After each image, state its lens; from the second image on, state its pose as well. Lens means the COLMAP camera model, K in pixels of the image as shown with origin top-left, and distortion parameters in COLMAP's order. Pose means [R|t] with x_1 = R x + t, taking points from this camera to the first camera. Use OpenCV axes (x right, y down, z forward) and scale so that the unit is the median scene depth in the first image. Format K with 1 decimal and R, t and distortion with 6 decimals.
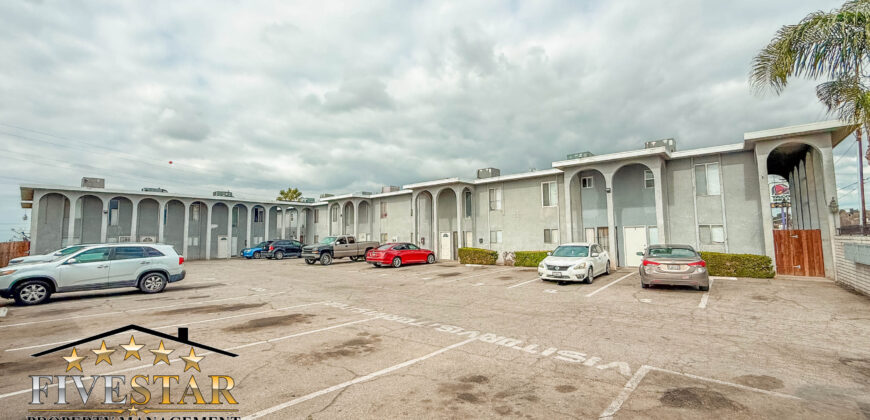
lens RADIAL K [[345.7, 0, 432.7], [0, 345.7, 210.9], [0, 0, 1]] dist [0.000155, -0.000049]
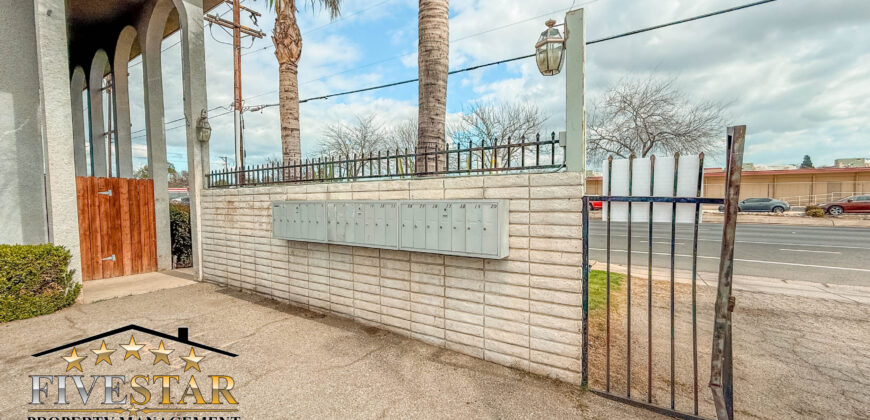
lens RADIAL K [[345.7, 0, 432.7], [0, 345.7, 210.9], [0, 0, 1]] dist [0.000155, -0.000049]
pose [[-0.135434, -0.032624, 0.990249, 1.576728], [-0.062903, 0.997725, 0.024268, 0.174193], [-0.988788, -0.059003, -0.137178, 1.863528]]
